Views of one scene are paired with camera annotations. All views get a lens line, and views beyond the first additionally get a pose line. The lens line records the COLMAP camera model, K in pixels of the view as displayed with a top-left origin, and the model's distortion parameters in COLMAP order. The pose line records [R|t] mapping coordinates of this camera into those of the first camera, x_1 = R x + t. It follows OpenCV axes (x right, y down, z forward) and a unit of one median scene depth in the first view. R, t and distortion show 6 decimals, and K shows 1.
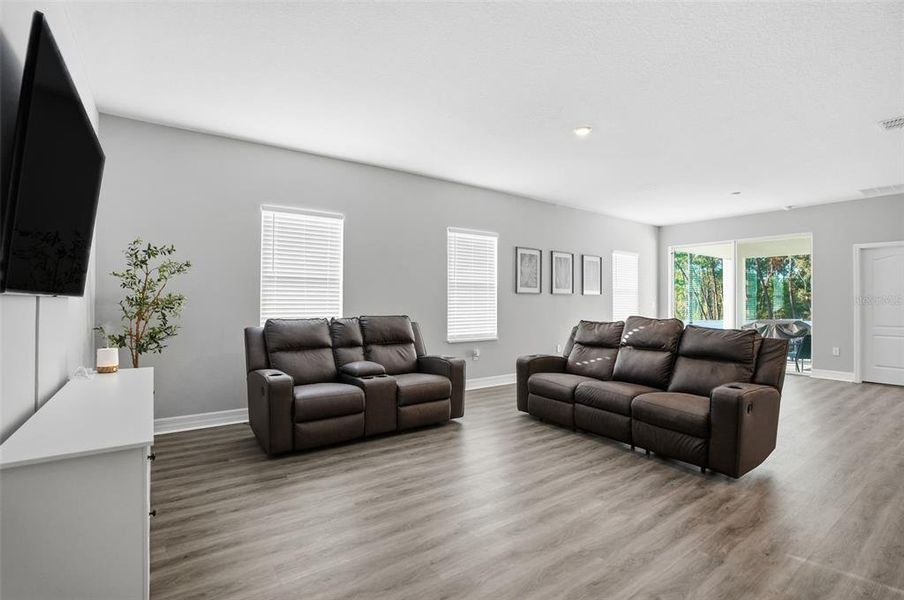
lens RADIAL K [[424.0, 0, 443.5], [0, 424.0, 300.3], [0, 0, 1]] dist [-0.023783, 0.002337]
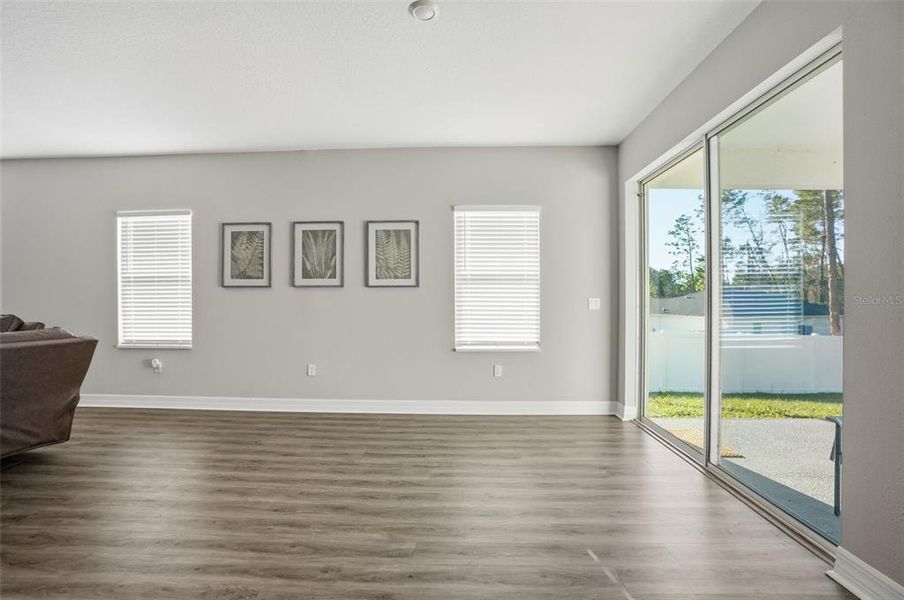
lens RADIAL K [[424.0, 0, 456.3], [0, 424.0, 300.1], [0, 0, 1]] dist [-0.023783, 0.002337]
pose [[0.781502, -0.001946, -0.623900, 0.905891], [0.007217, 0.999956, 0.005922, 0.003836], [0.623861, -0.009131, 0.781482, 0.659586]]
